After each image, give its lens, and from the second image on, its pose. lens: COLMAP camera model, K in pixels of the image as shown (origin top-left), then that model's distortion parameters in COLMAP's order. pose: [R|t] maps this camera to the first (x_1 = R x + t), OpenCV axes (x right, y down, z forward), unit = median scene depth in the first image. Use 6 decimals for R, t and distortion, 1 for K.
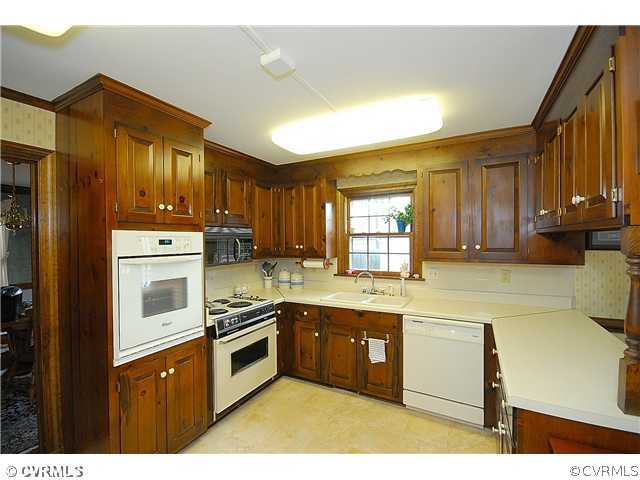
lens RADIAL K [[288.3, 0, 320.0], [0, 288.3, 240.0], [0, 0, 1]] dist [-0.001989, -0.000259]
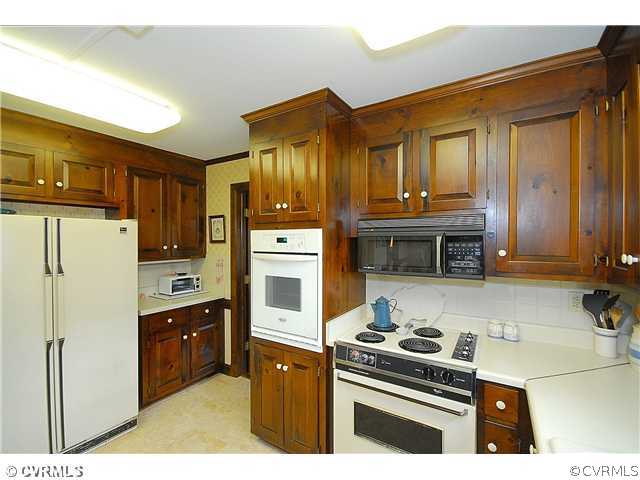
lens RADIAL K [[288.3, 0, 320.0], [0, 288.3, 240.0], [0, 0, 1]] dist [-0.001989, -0.000259]
pose [[-0.057299, 0.013702, -0.998263, 0.457208], [-0.000439, 0.999905, 0.013750, -0.007006], [0.998357, 0.001227, -0.057288, 1.131199]]
